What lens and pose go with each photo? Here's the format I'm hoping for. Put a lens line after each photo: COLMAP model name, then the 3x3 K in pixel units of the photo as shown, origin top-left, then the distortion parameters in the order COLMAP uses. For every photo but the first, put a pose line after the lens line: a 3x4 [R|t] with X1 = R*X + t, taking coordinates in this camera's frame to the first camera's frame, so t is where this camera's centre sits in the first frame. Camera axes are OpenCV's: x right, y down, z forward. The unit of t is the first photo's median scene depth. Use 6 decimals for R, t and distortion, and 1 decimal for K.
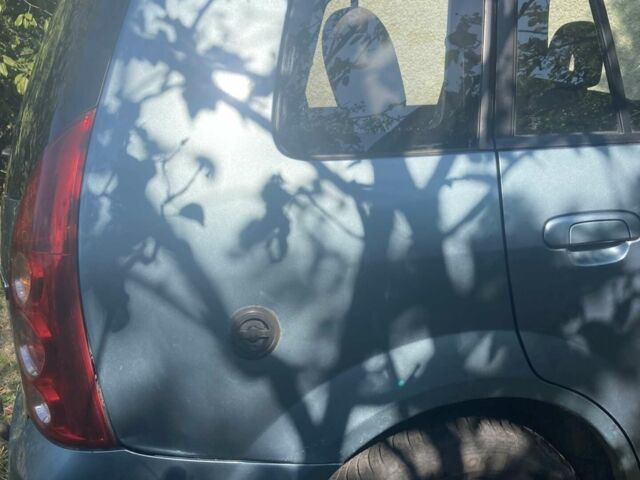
lens RADIAL K [[512.7, 0, 320.0], [0, 512.7, 240.0], [0, 0, 1]] dist [0.006613, 0.002767]
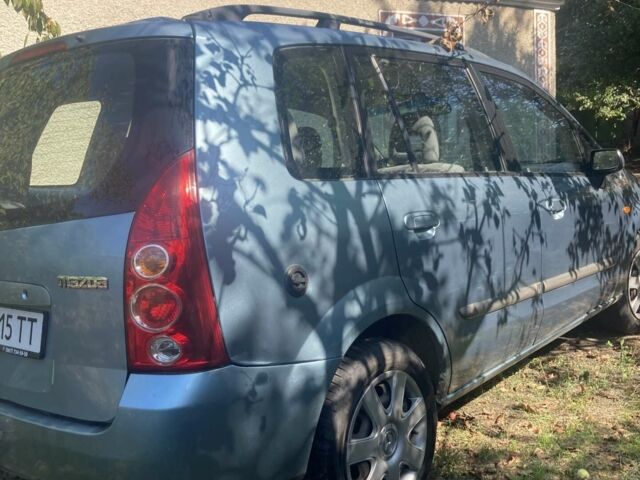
lens RADIAL K [[512.7, 0, 320.0], [0, 512.7, 240.0], [0, 0, 1]] dist [0.006613, 0.002767]
pose [[0.856733, -0.067682, 0.511301, -0.911884], [0.139512, 0.984807, -0.103405, 0.234319], [-0.496534, 0.159923, 0.853158, -0.490569]]
